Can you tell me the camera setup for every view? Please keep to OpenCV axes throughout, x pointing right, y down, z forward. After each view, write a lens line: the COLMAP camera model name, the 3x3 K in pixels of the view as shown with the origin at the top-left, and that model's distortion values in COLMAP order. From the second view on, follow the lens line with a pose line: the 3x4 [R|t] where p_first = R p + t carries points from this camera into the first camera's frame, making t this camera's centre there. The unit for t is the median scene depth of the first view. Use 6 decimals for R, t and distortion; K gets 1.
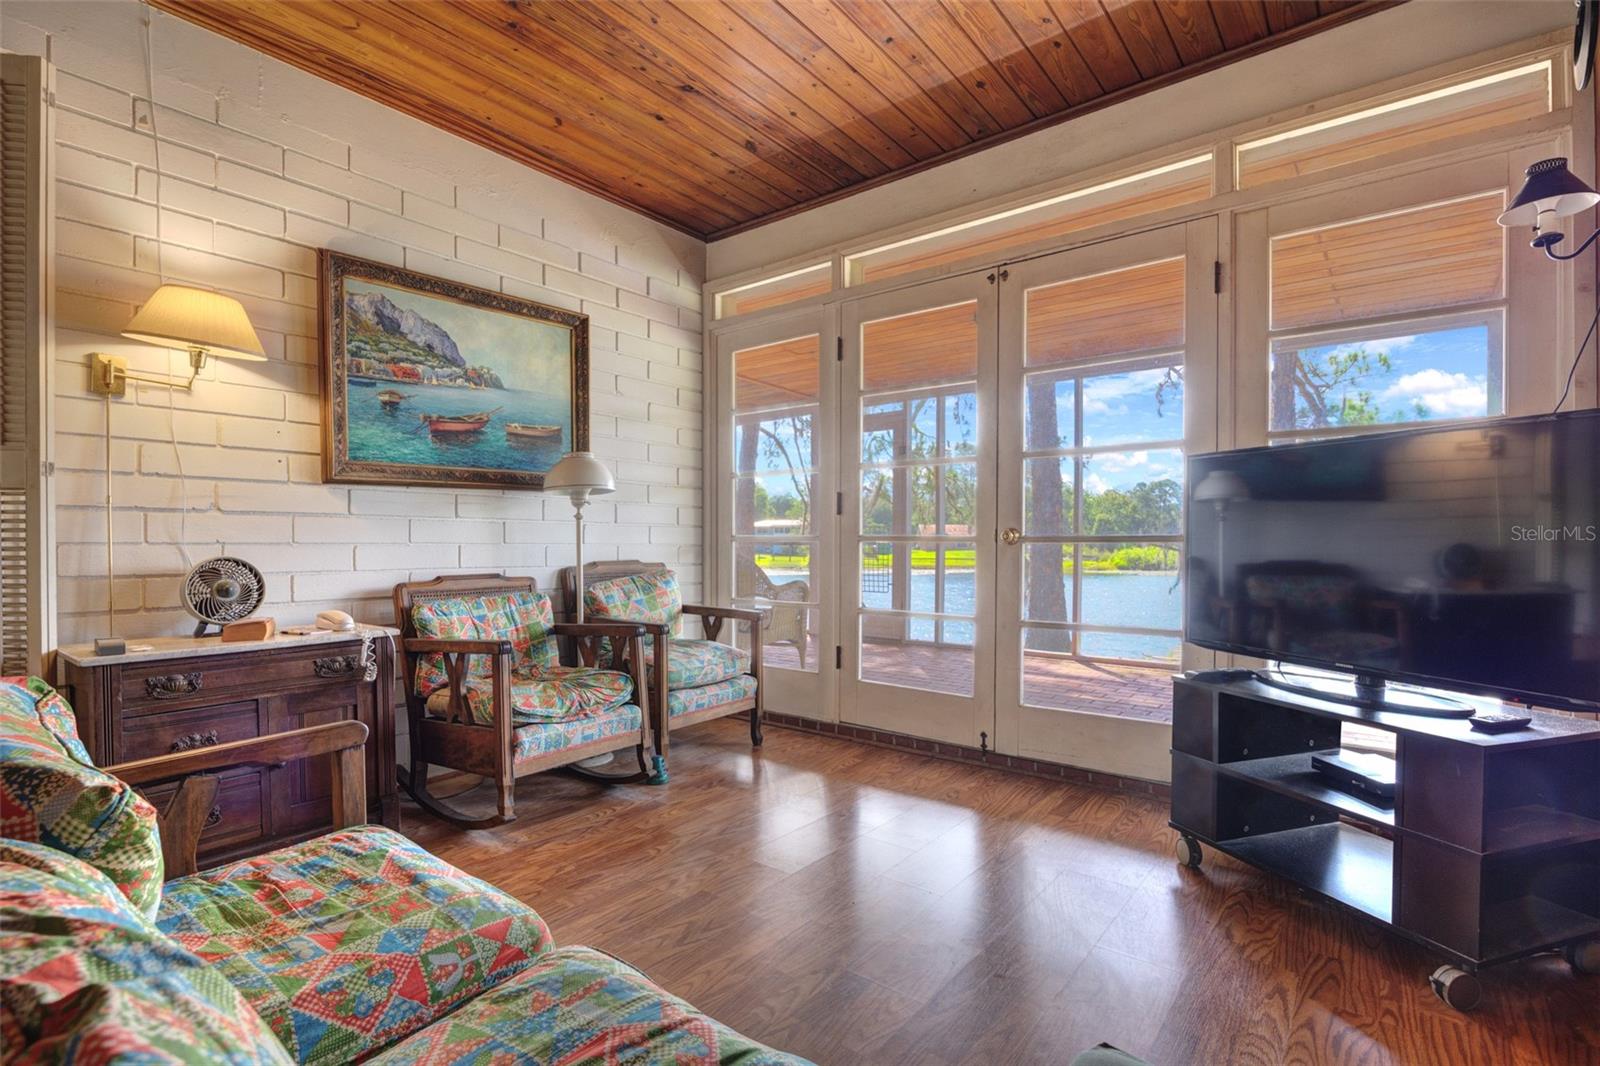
lens RADIAL K [[769.4, 0, 798.7], [0, 769.4, 548.5], [0, 0, 1]] dist [-0.008576, 0.000736]
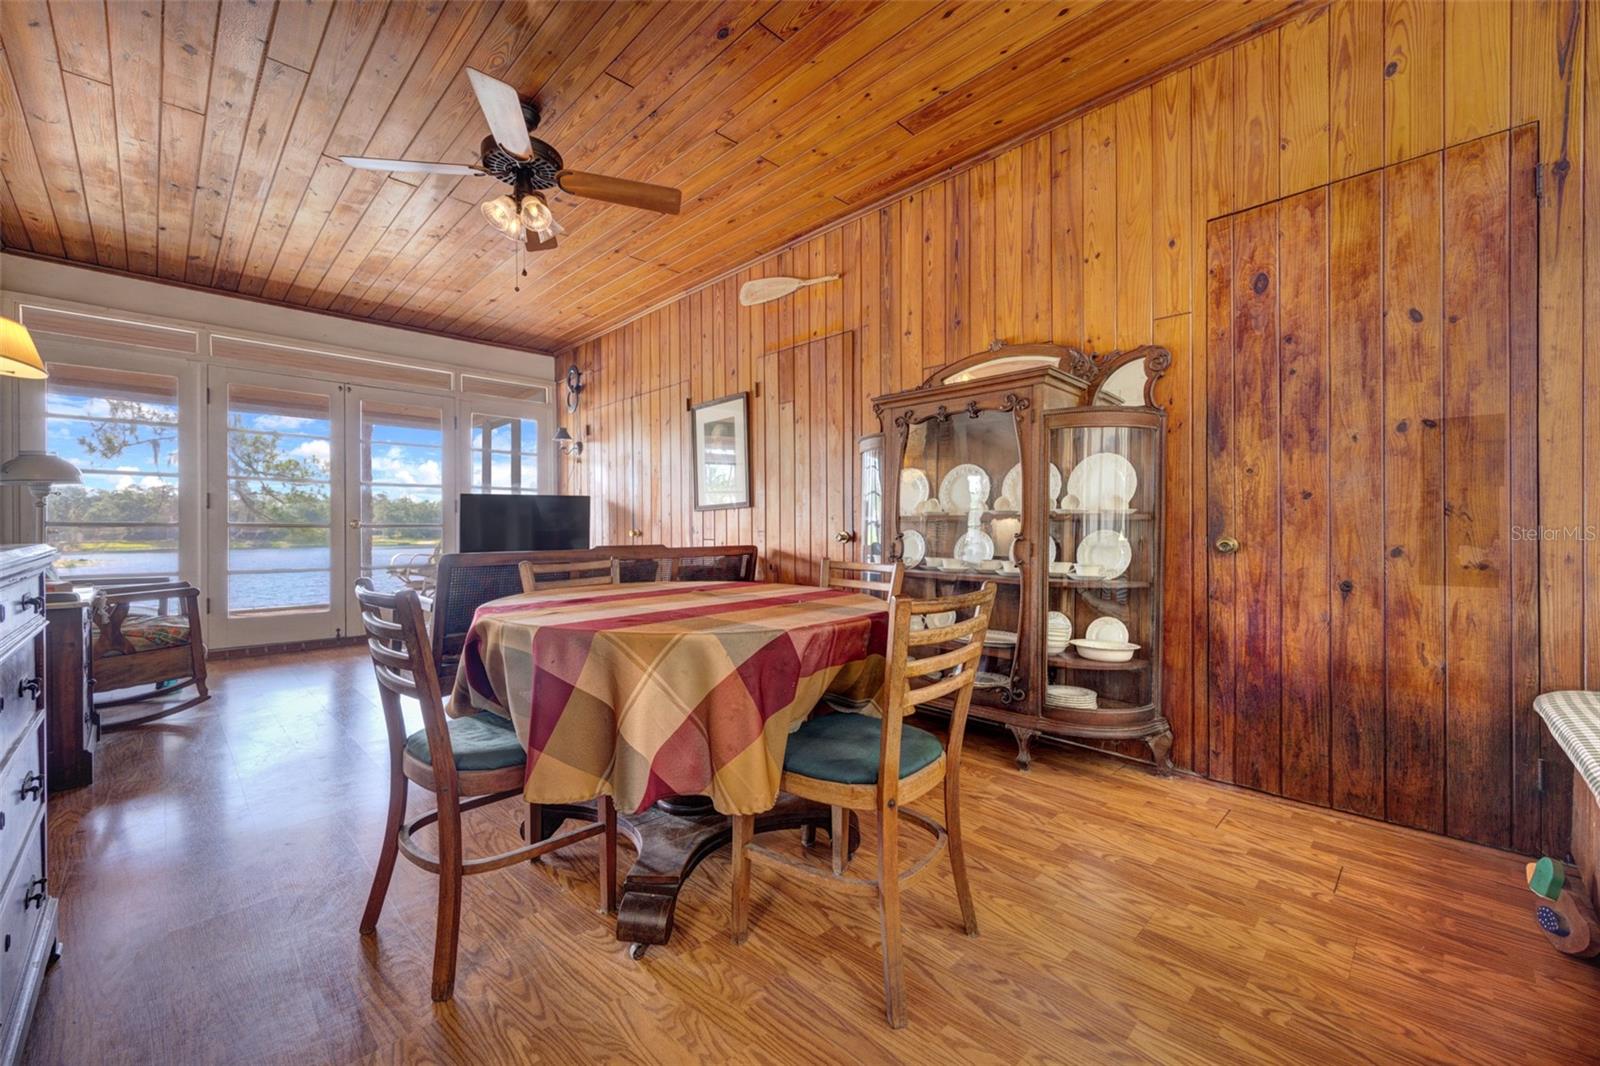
lens RADIAL K [[613.5, 0, 796.1], [0, 613.5, 538.4], [0, 0, 1]] dist [-0.000291, 0.000019]
pose [[0.110911, -0.002858, 0.993826, -1.134628], [0.010621, 0.999942, 0.001690, 0.028215], [-0.993774, 0.010368, 0.110935, -0.282883]]
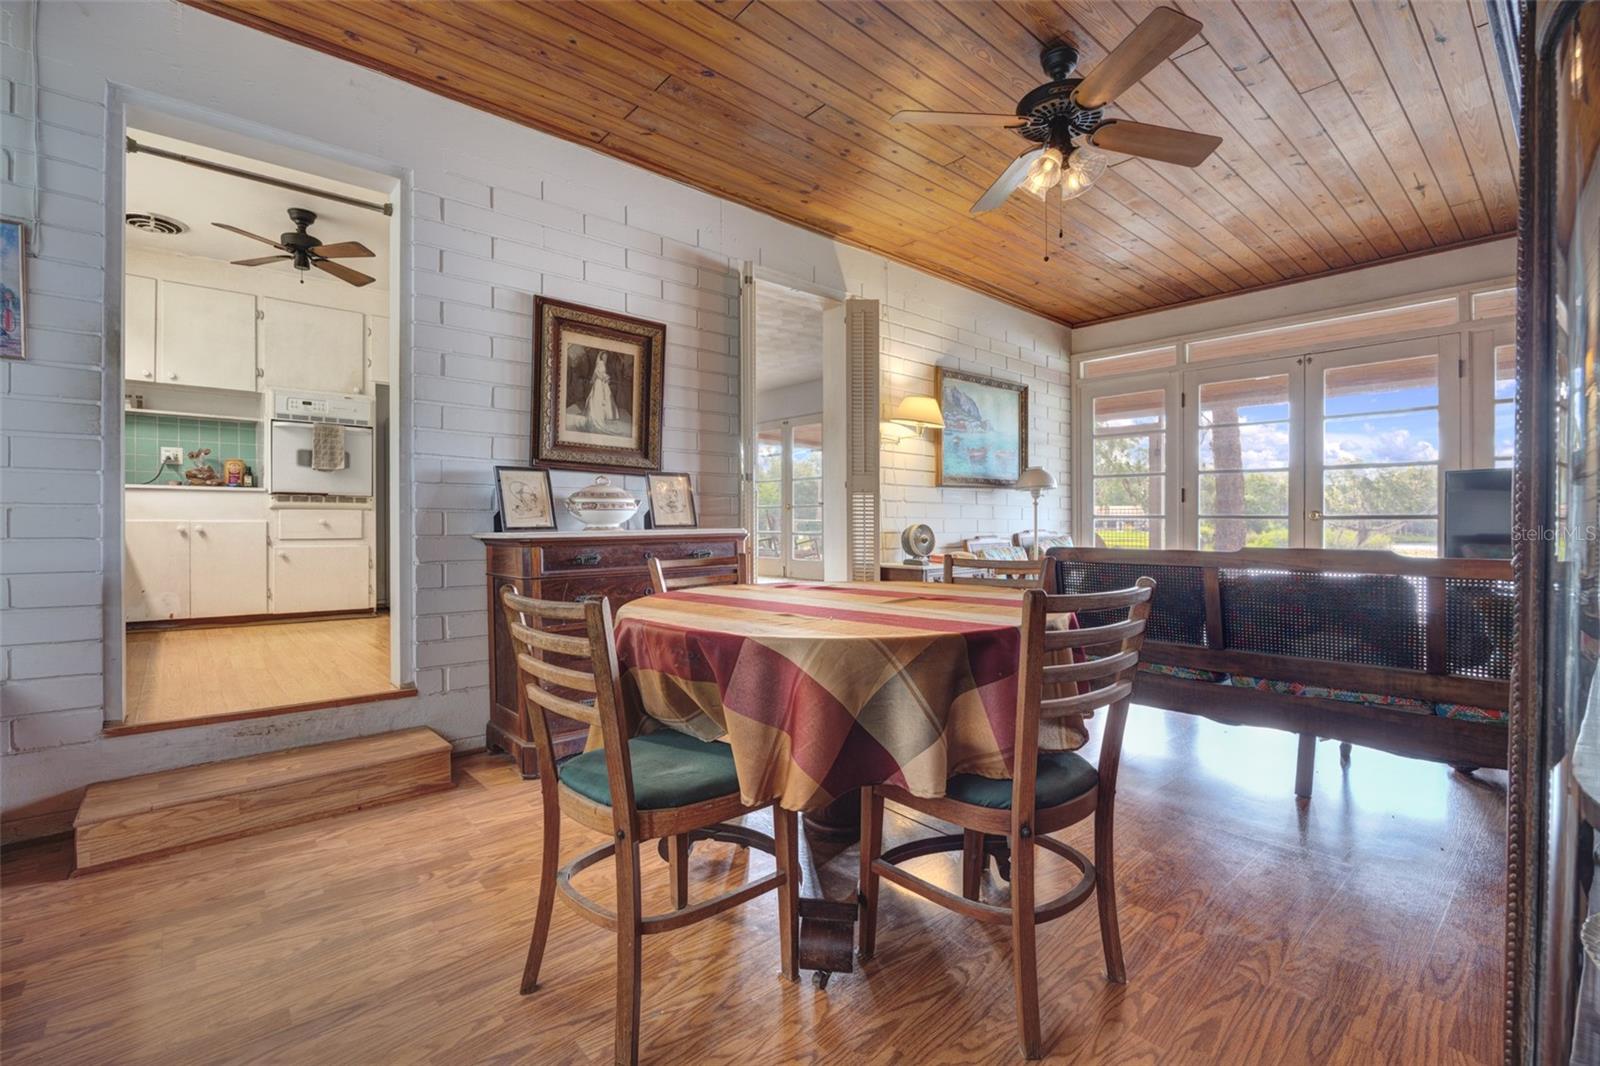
lens RADIAL K [[722.2, 0, 807.4], [0, 722.2, 516.5], [0, 0, 1]] dist [-0.006499, -0.000341]
pose [[0.985707, 0.003561, -0.168431, -0.535228], [-0.006339, 0.999853, -0.015960, 0.017984], [0.168349, 0.016800, 0.985584, -0.714688]]
